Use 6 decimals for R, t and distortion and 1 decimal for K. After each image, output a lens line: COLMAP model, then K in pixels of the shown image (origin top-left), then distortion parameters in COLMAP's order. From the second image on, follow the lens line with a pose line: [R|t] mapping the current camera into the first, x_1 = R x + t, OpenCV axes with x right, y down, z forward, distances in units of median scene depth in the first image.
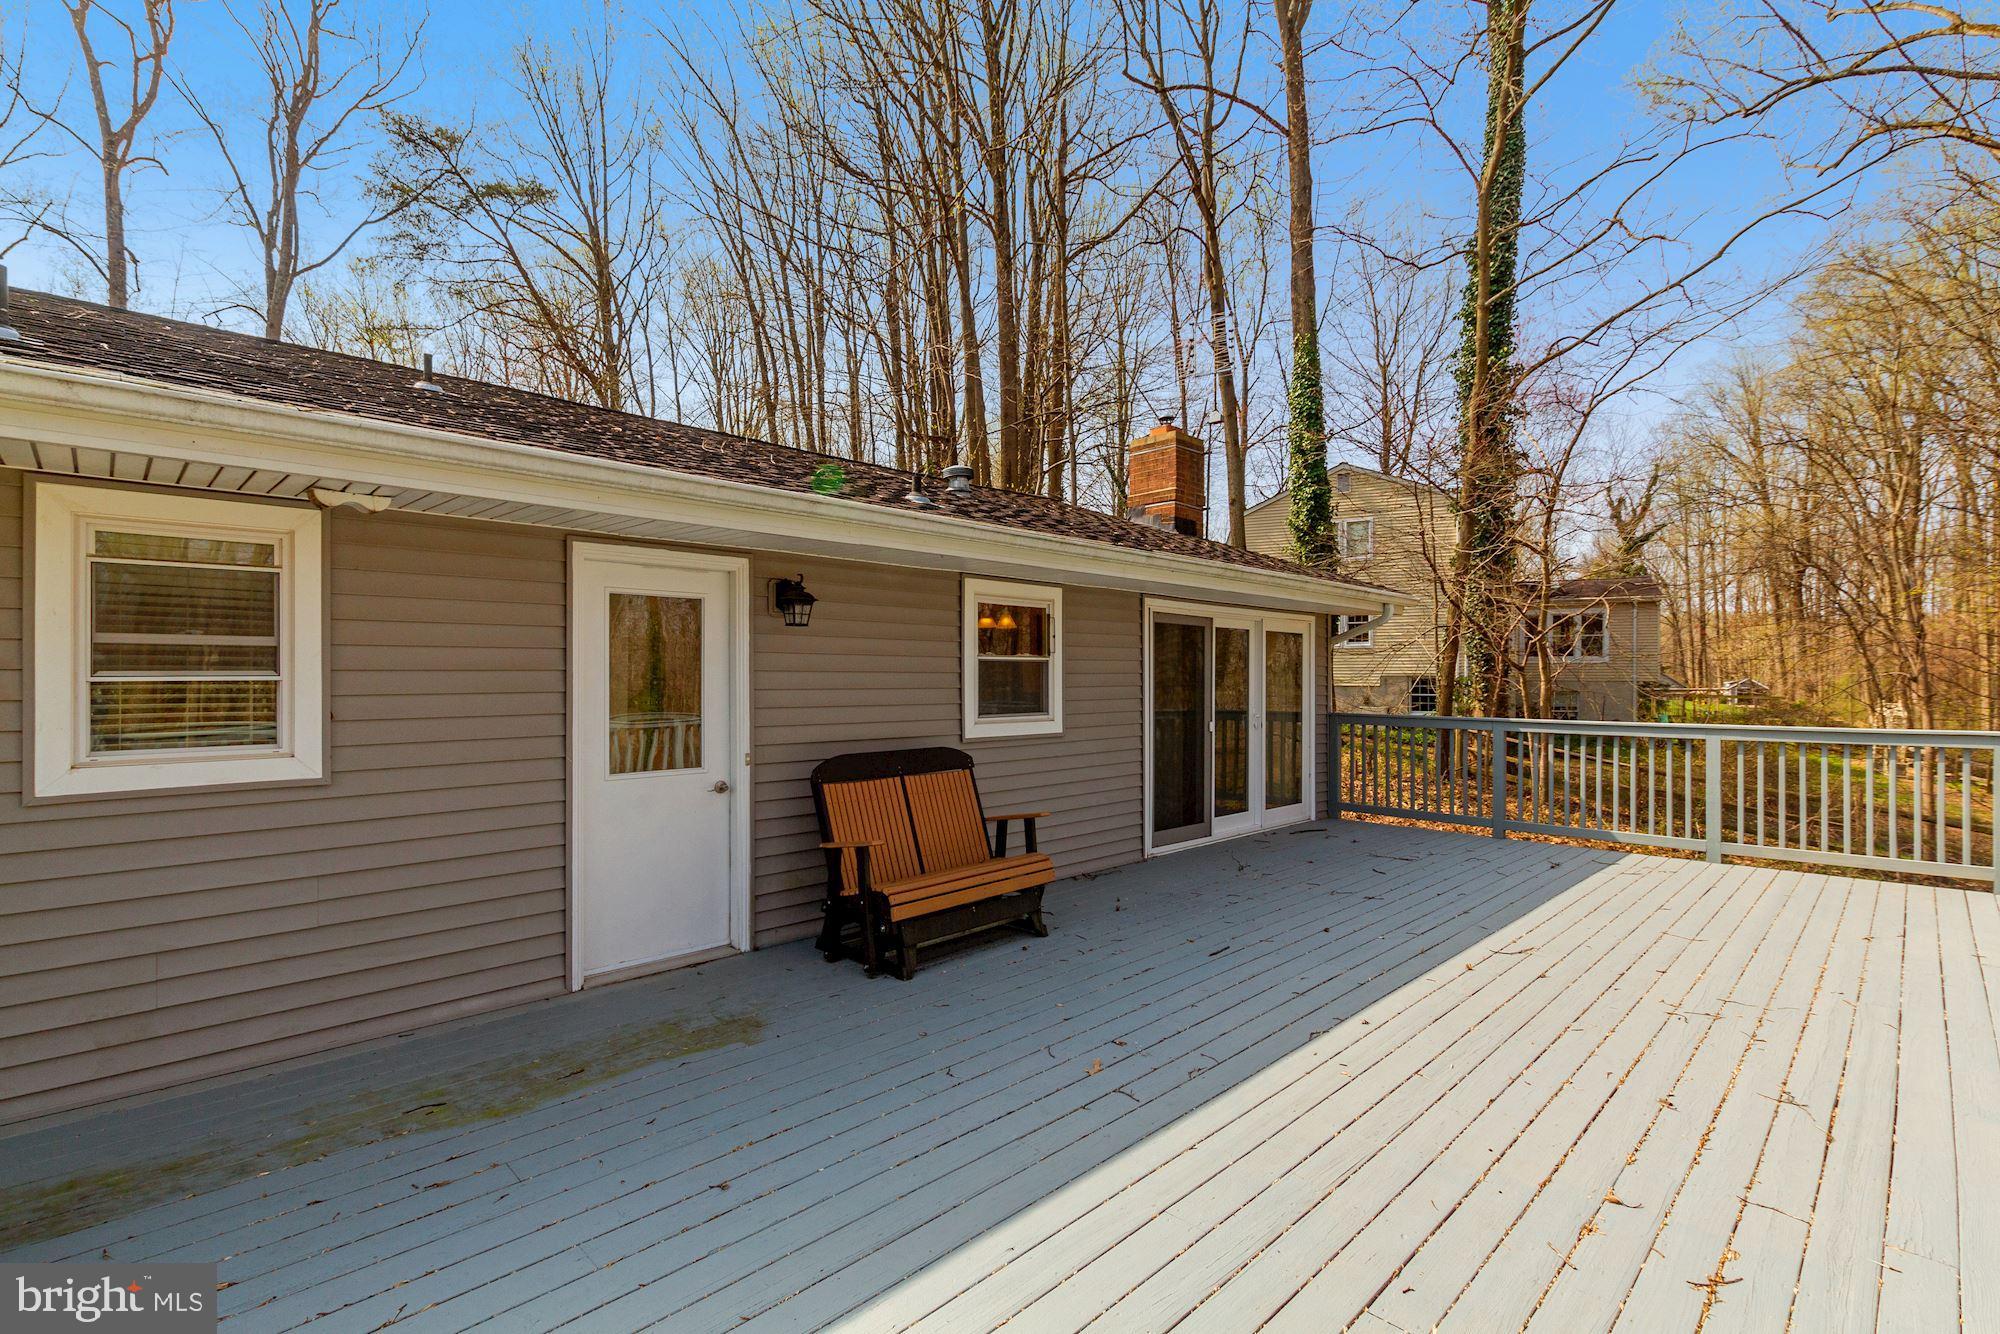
lens RADIAL K [[944.1, 0, 1000.0], [0, 944.1, 667.0], [0, 0, 1]] dist [-0.000889, -0.000179]
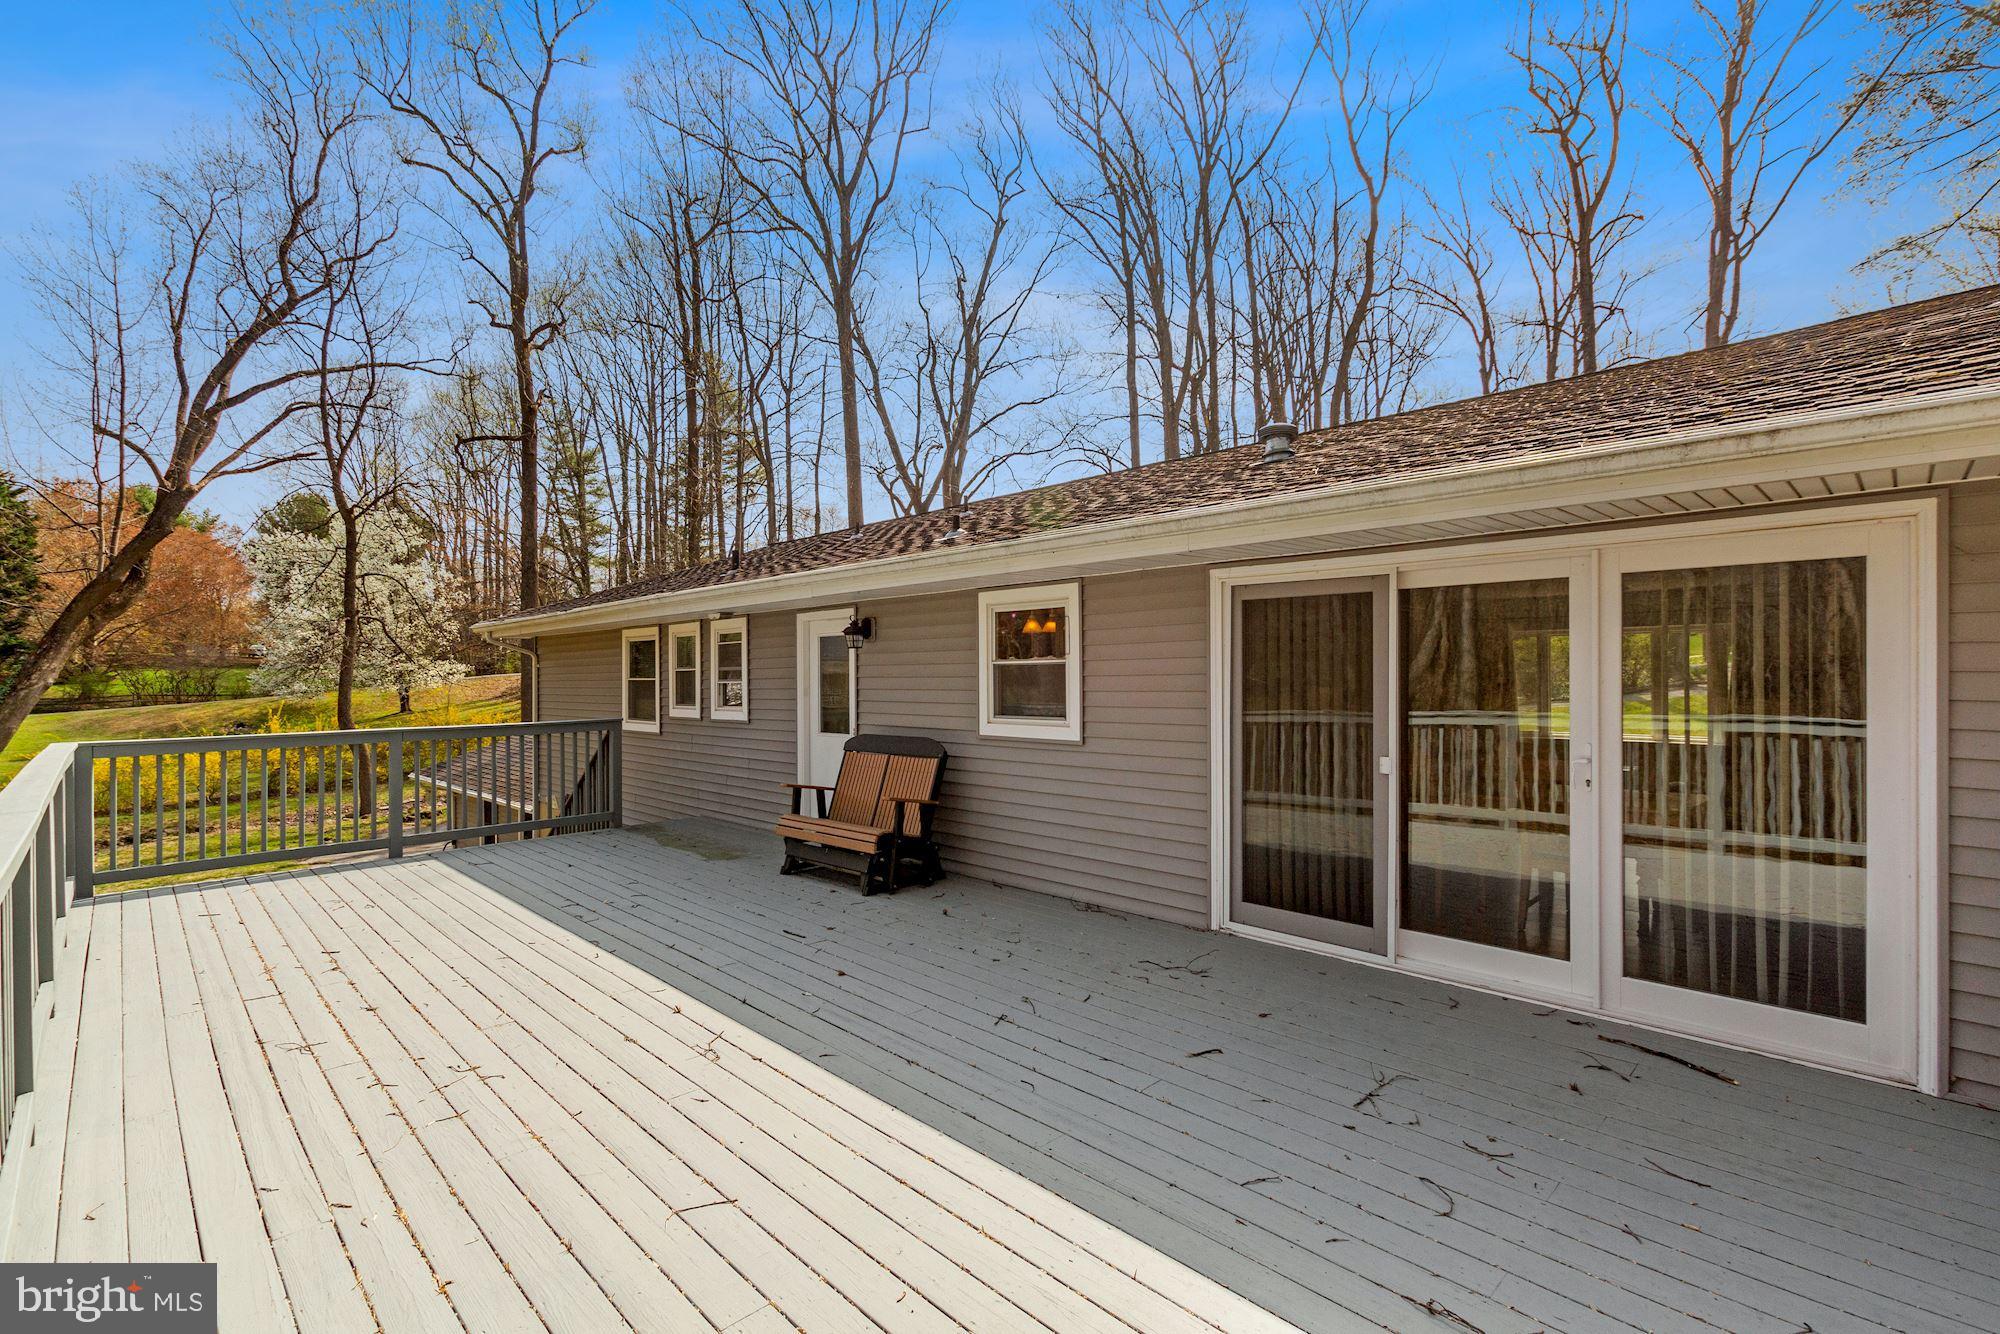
lens RADIAL K [[943.6, 0, 991.2], [0, 943.6, 685.3], [0, 0, 1]] dist [-0.023723, 0.000277]
pose [[-0.038832, 0.003728, -0.999239, 1.211617], [0.014311, 0.999893, 0.003174, 0.014504], [0.999143, -0.014177, -0.038881, 1.184007]]
